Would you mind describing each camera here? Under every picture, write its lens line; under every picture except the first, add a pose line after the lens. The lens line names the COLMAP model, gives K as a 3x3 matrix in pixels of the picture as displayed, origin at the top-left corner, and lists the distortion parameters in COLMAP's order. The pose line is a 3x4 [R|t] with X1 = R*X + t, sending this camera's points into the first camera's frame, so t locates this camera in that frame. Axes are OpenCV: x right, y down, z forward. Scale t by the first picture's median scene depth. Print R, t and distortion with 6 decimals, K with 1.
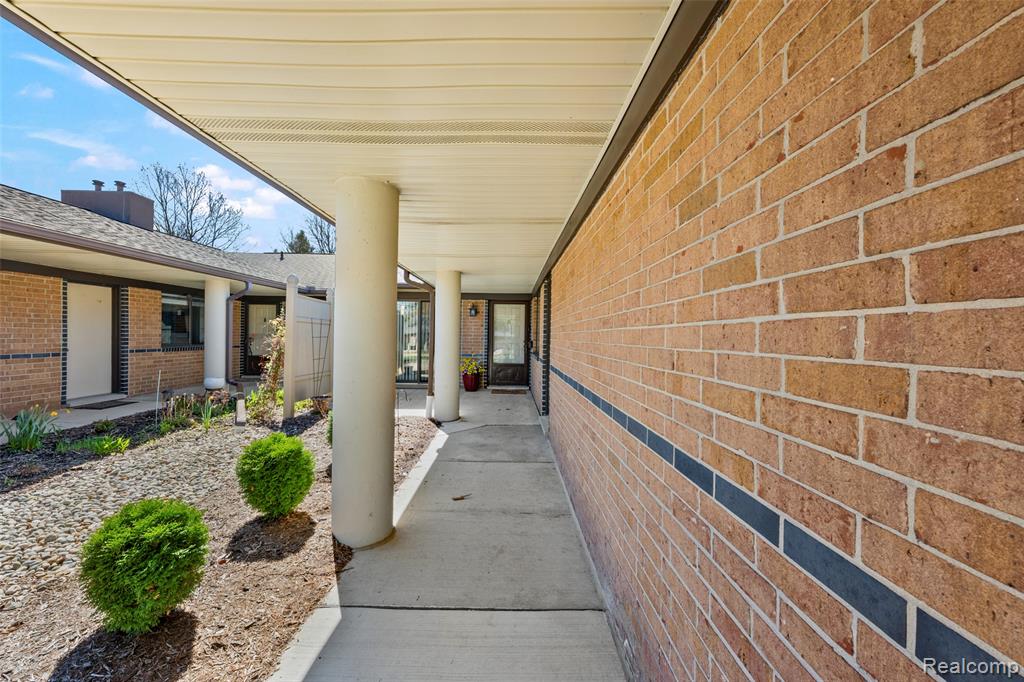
lens RADIAL K [[407.4, 0, 510.6], [0, 407.4, 336.8], [0, 0, 1]] dist [-0.000246, 0.000209]
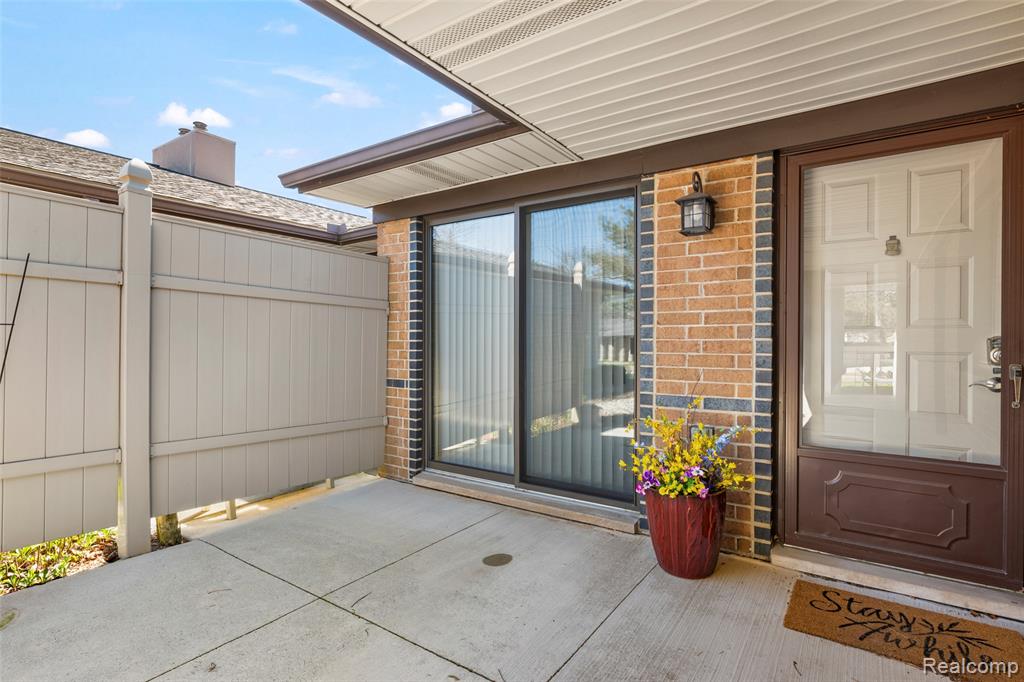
lens RADIAL K [[511.9, 0, 512.0], [0, 511.9, 341.0], [0, 0, 1]] dist [0.001841, 0.000586]
pose [[0.819044, -0.011763, -0.573611, -0.013336], [0.007546, 0.999924, -0.009730, 0.011885], [0.573682, 0.003641, 0.819070, 0.699248]]
